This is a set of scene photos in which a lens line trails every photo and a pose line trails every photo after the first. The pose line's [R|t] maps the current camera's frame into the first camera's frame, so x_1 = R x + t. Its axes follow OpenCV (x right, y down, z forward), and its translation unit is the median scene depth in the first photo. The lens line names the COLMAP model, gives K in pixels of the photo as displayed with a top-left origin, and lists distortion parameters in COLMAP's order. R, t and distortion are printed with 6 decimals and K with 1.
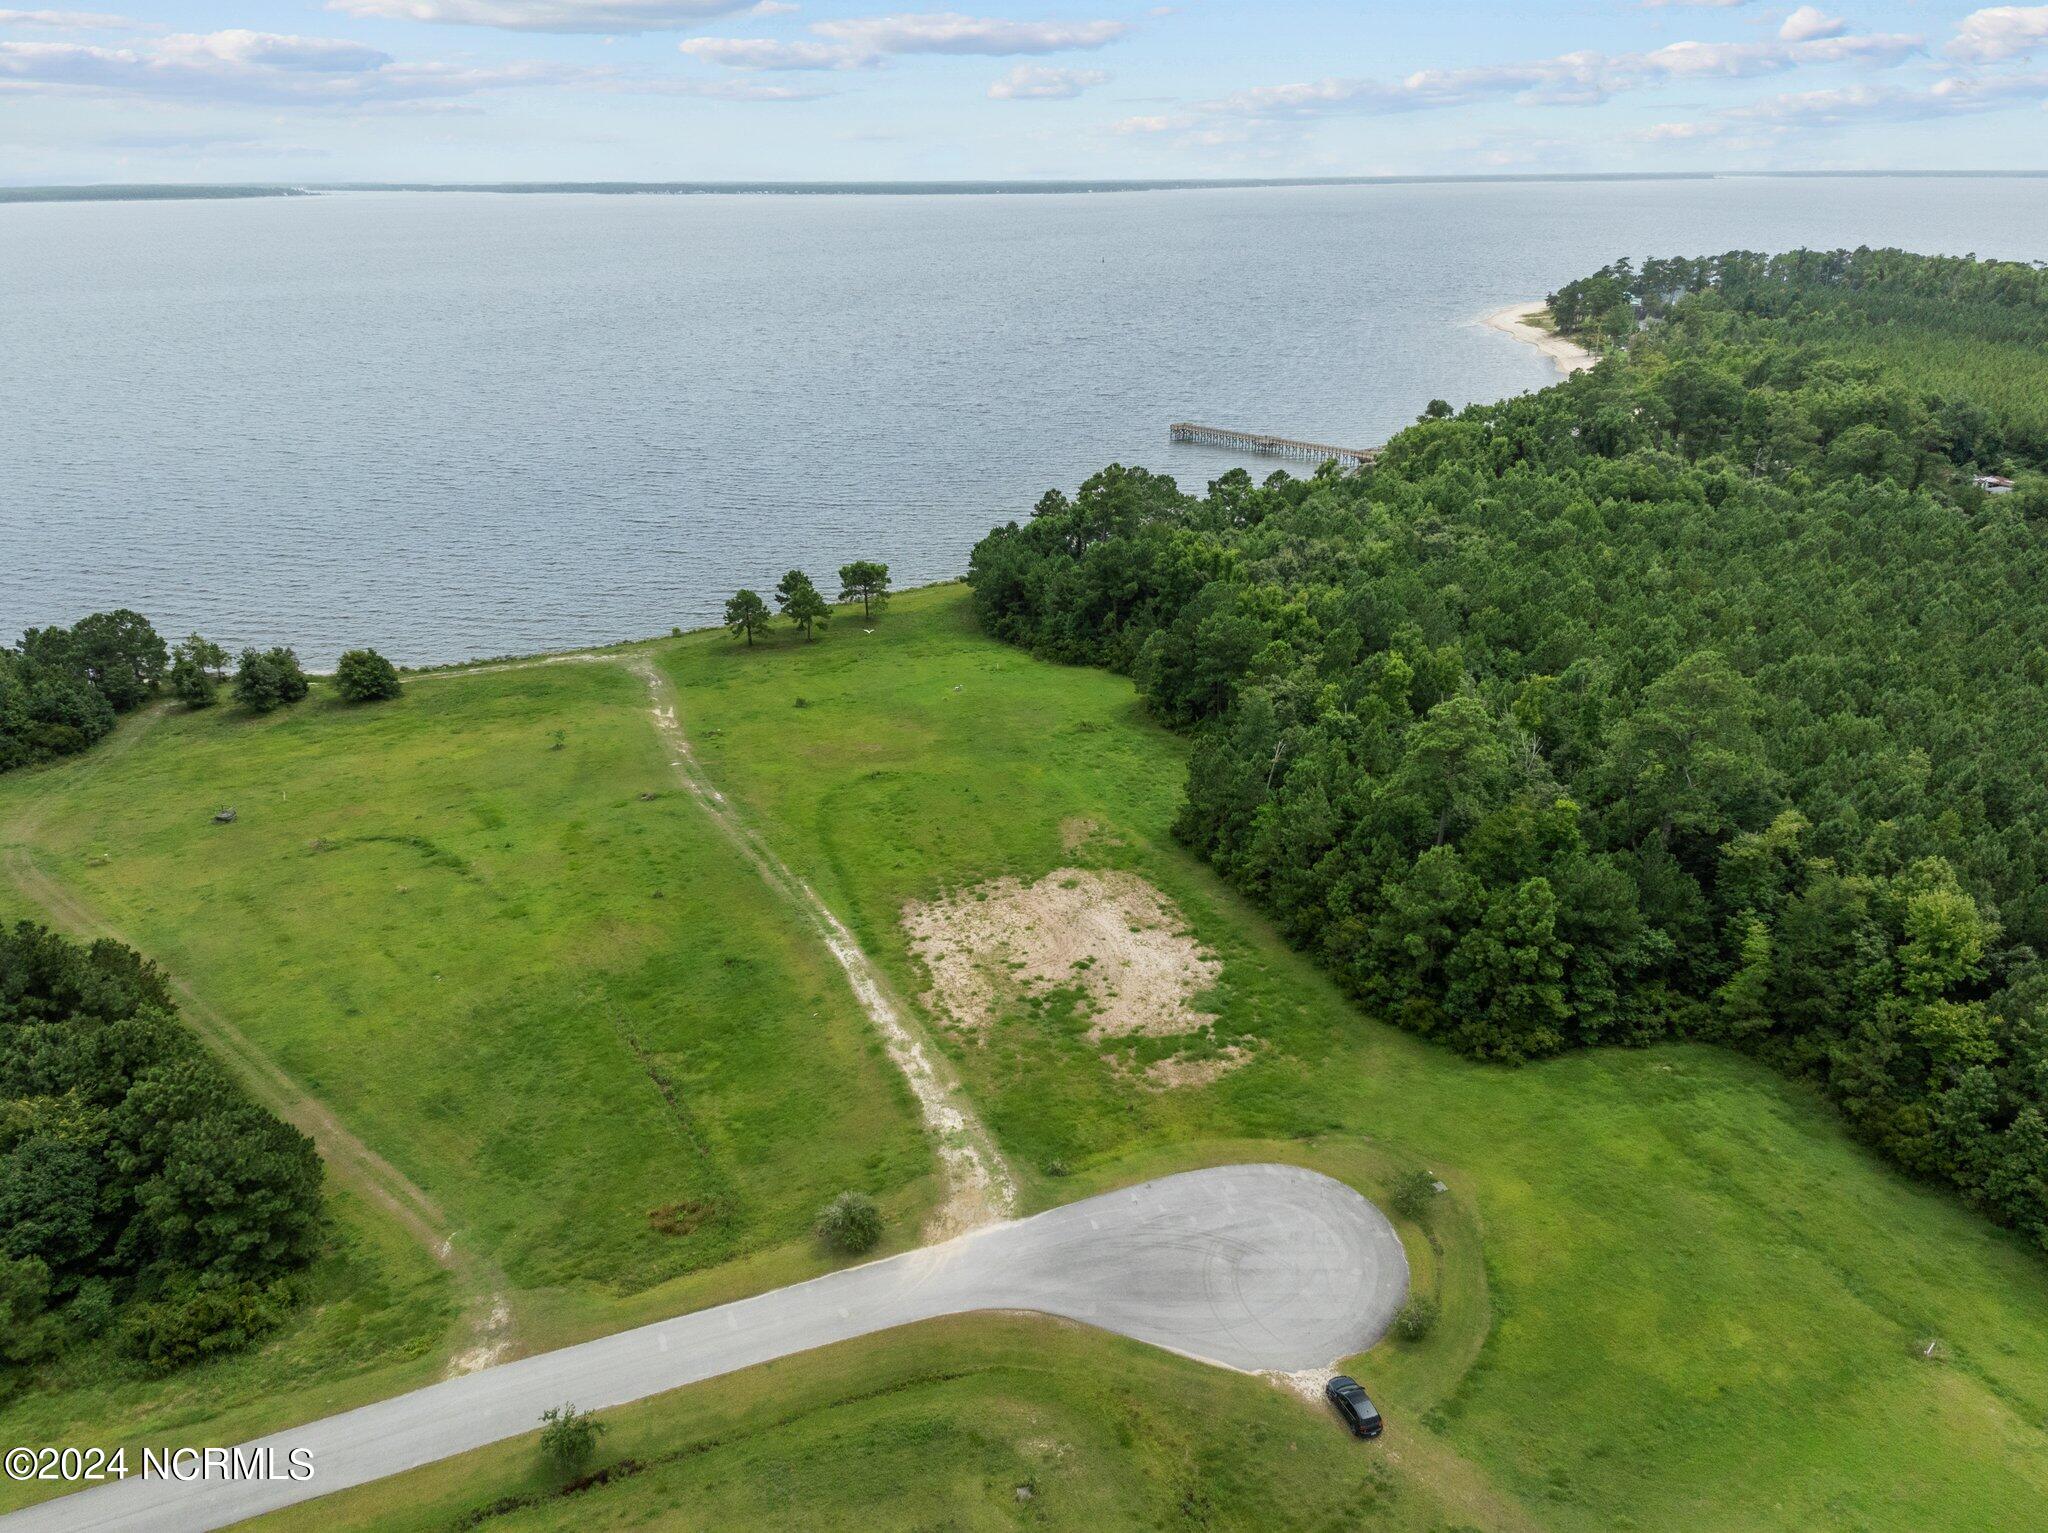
lens RADIAL K [[1411.2, 0, 1011.8], [0, 1411.2, 765.7], [0, 0, 1]] dist [0.043055, -0.035521]
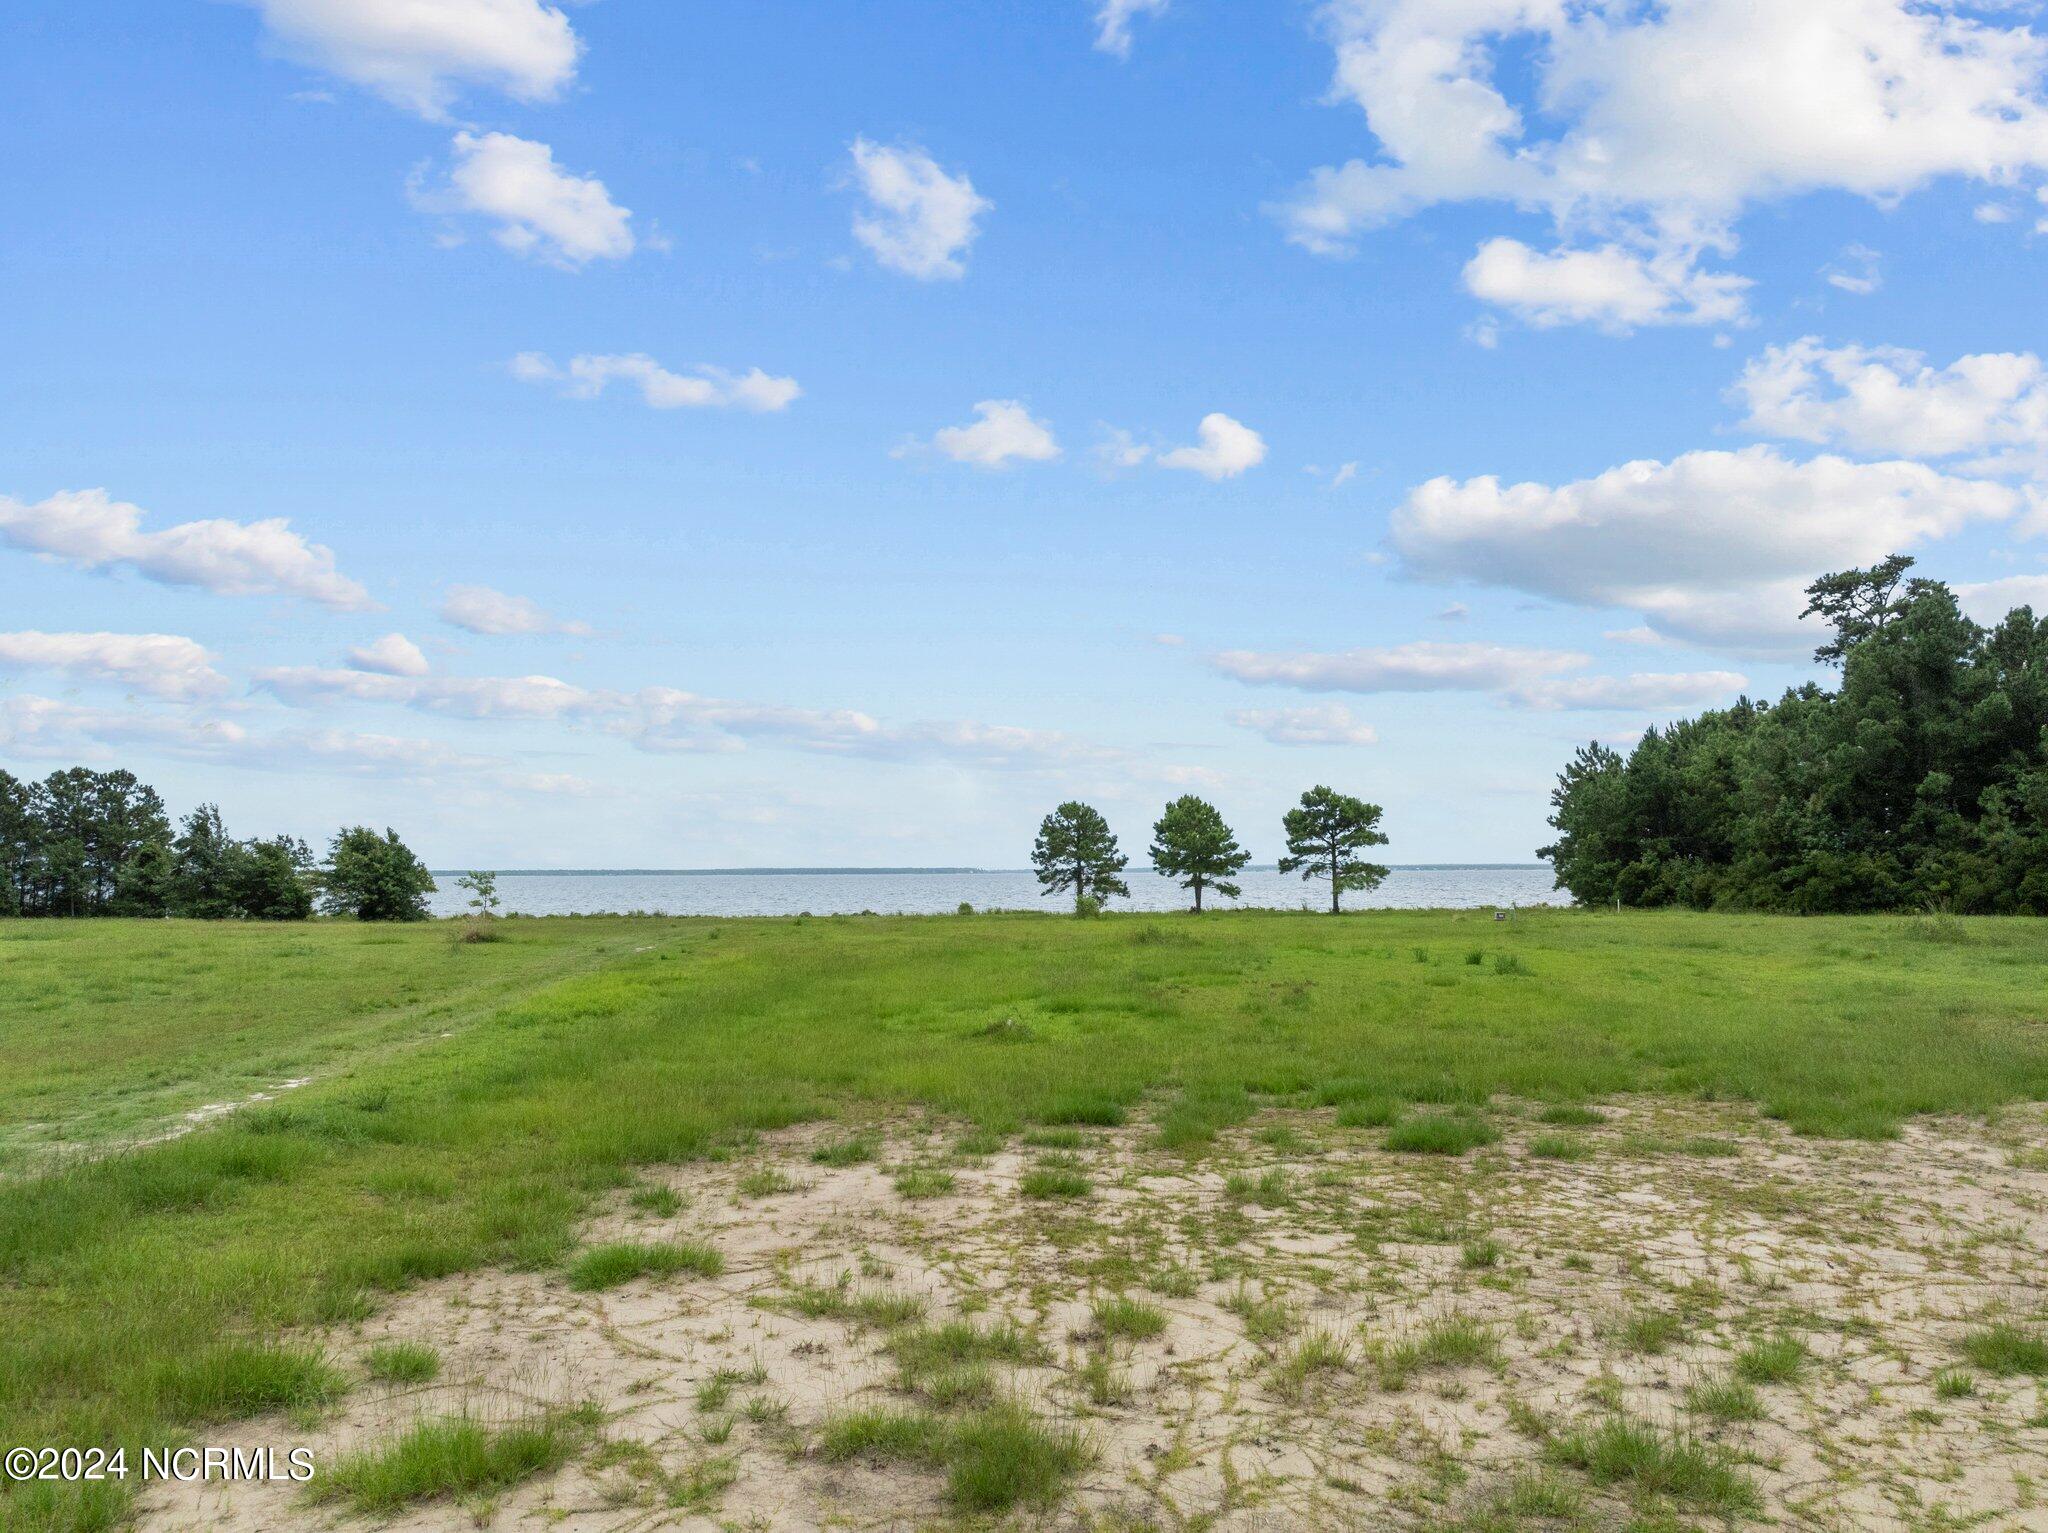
lens RADIAL K [[1426.3, 0, 1028.2], [0, 1426.3, 754.1], [0, 0, 1]] dist [-0.044459, -0.003598]
pose [[0.917360, -0.027293, -0.397122, -0.005345], [-0.158246, 0.890419, -0.426746, 0.132295], [0.365252, 0.454323, 0.812516, 0.961223]]
